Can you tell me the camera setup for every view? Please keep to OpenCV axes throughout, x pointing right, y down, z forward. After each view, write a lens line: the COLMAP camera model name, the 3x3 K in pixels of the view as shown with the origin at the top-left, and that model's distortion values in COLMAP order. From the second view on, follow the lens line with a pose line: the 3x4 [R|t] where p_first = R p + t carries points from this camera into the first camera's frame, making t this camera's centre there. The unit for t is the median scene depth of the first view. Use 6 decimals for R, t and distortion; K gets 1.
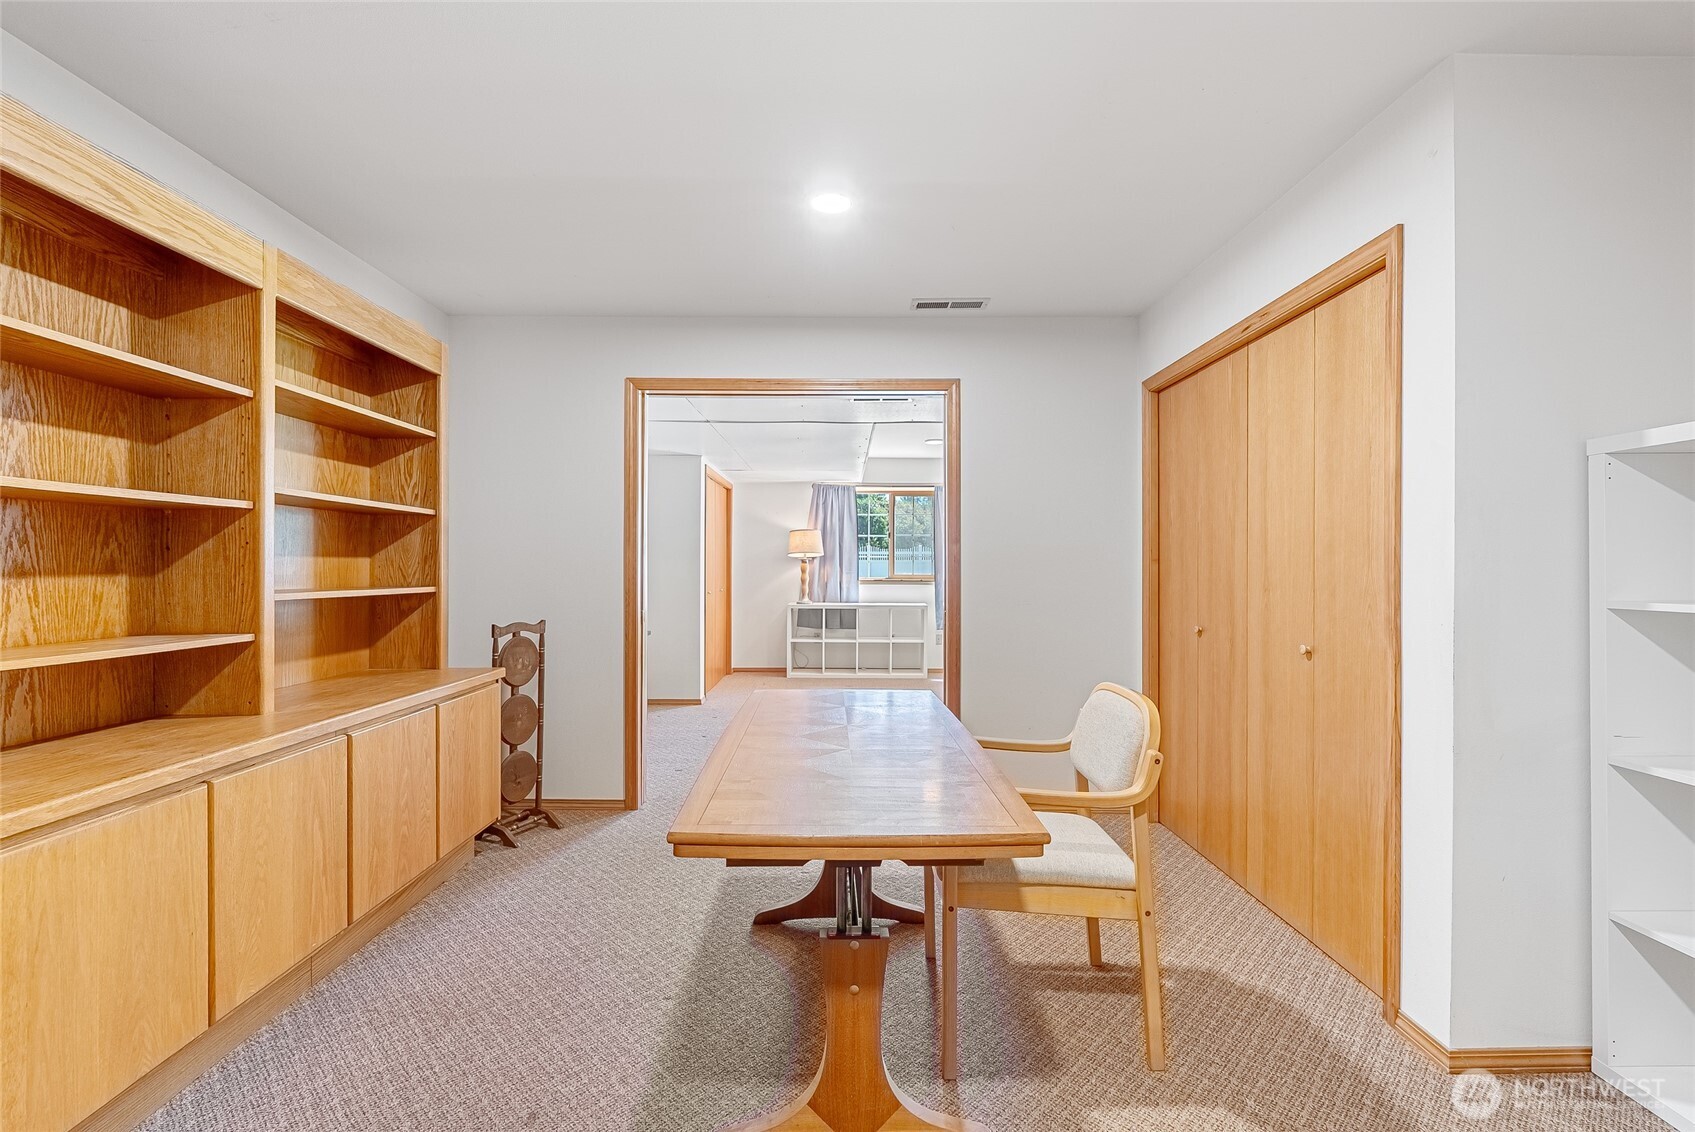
lens RADIAL K [[750.9, 0, 843.3], [0, 750.9, 566.8], [0, 0, 1]] dist [0.004384, -0.000320]
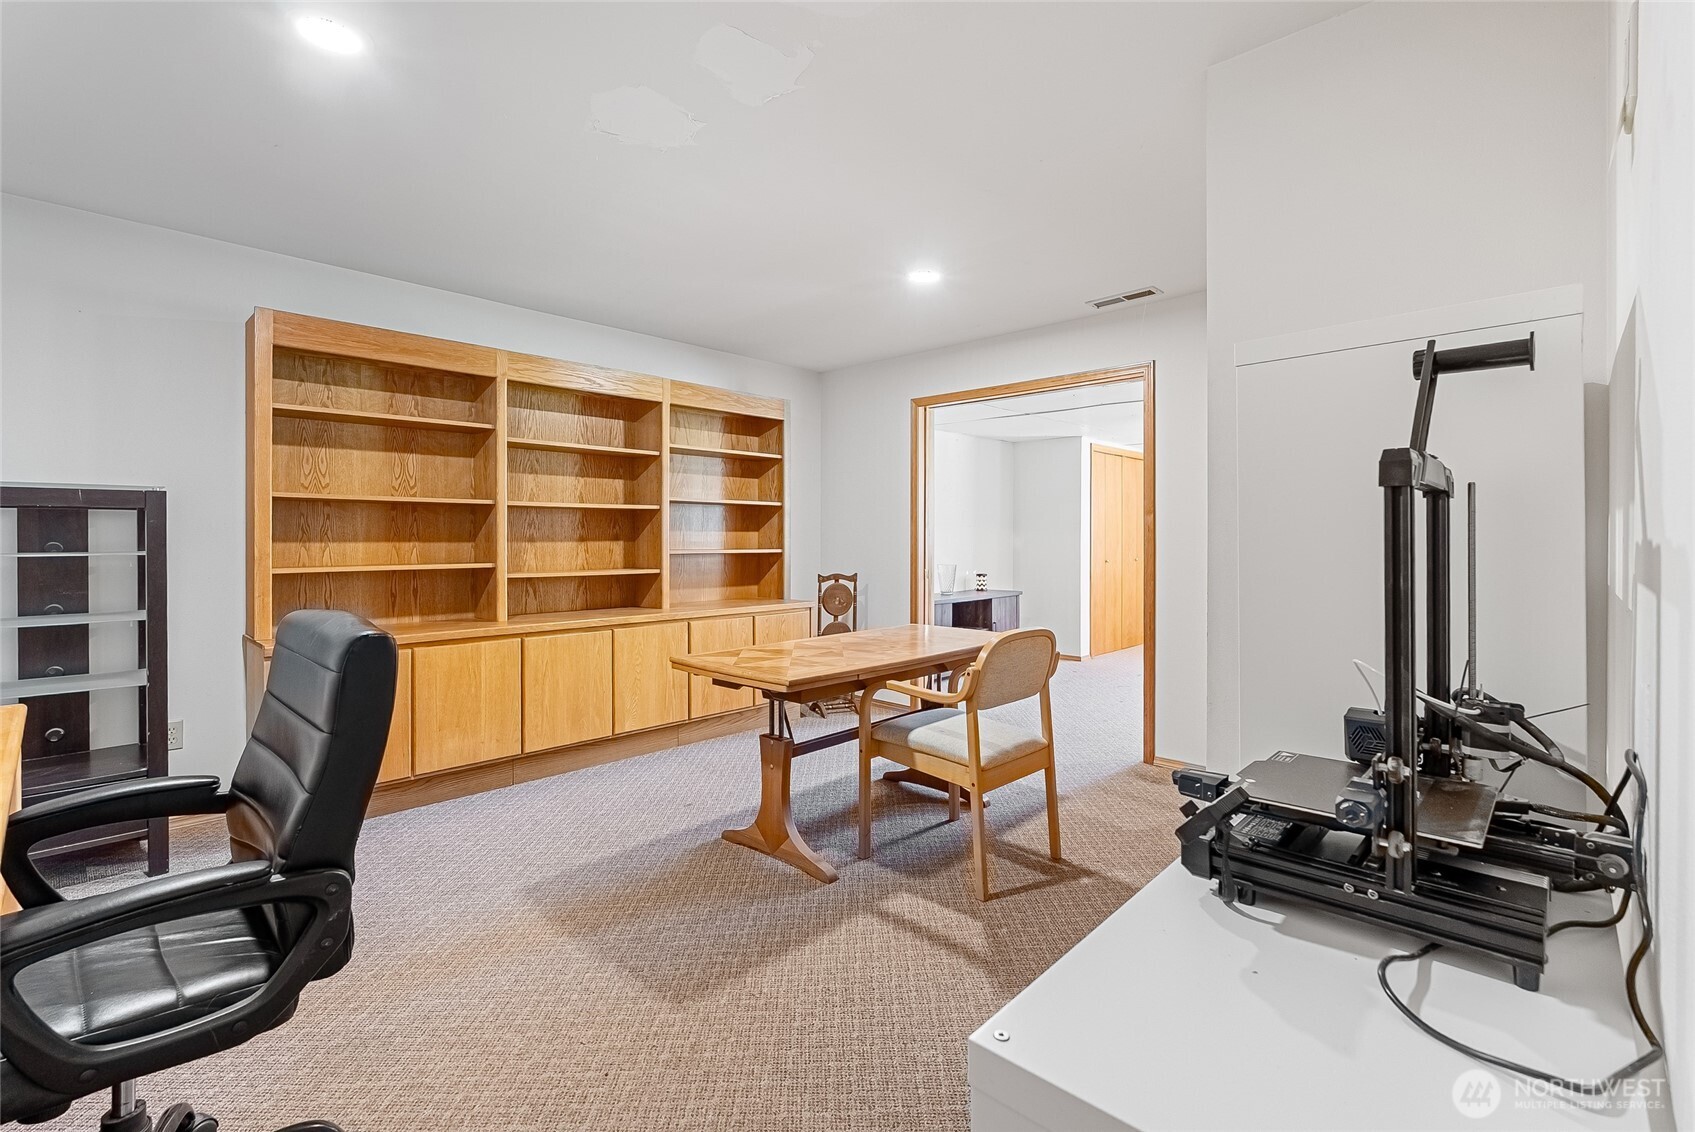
lens RADIAL K [[750.9, 0, 836.8], [0, 750.9, 539.4], [0, 0, 1]] dist [0.004384, -0.000320]
pose [[0.718628, -0.000092, -0.695395, 0.817521], [0.001369, 0.999998, 0.001282, 0.003675], [0.695394, -0.001873, 0.718626, -0.118405]]
